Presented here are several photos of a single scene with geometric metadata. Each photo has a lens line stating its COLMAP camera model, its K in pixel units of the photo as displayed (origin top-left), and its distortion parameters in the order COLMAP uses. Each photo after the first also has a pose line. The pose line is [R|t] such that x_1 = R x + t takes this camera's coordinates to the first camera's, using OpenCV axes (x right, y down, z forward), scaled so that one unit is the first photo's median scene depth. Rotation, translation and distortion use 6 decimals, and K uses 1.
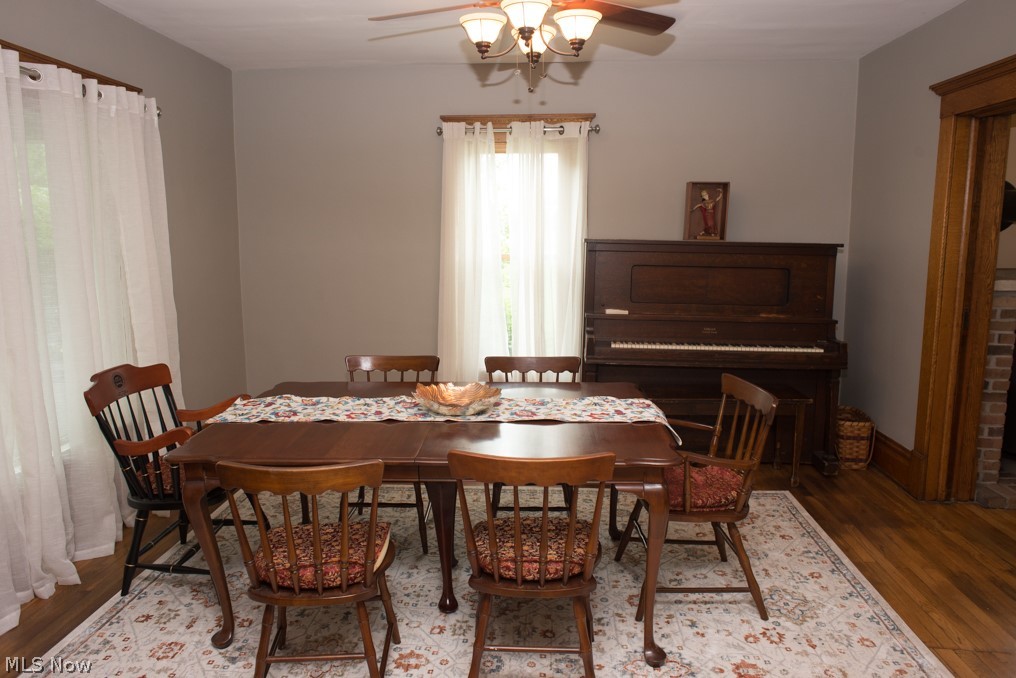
lens RADIAL K [[695.7, 0, 508.9], [0, 695.7, 338.8], [0, 0, 1]] dist [-0.000127, -0.000161]
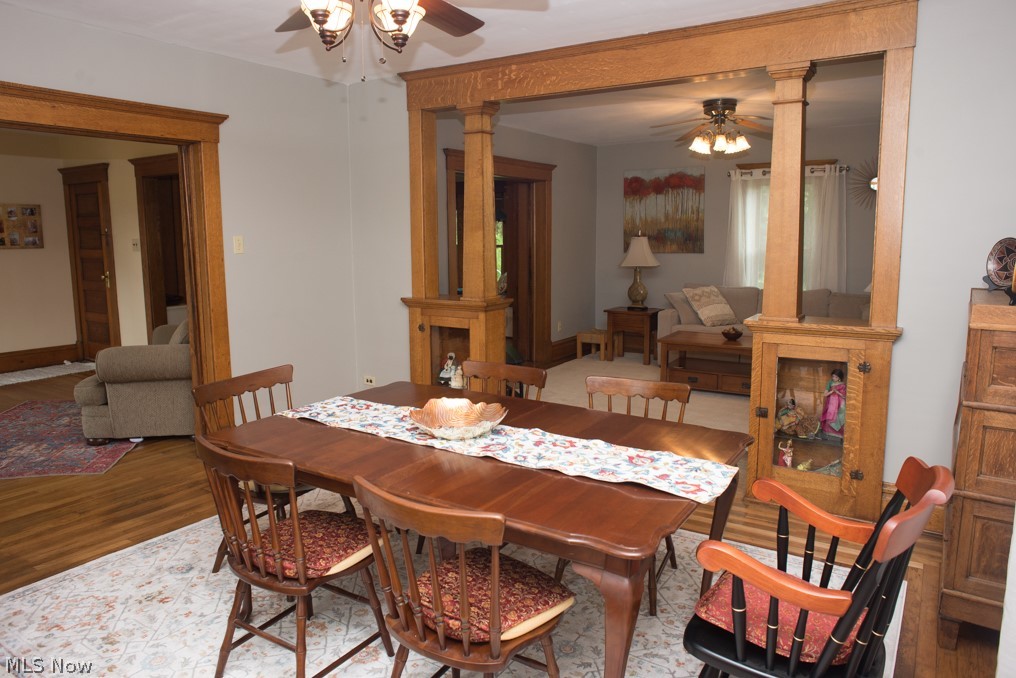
lens RADIAL K [[695.7, 0, 507.0], [0, 695.7, 336.7], [0, 0, 1]] dist [-0.000127, -0.000161]
pose [[-0.872830, -0.061316, 0.484158, -0.564800], [0.084382, 0.958172, 0.273470, -0.261138], [-0.480675, 0.279547, -0.831147, 1.701425]]
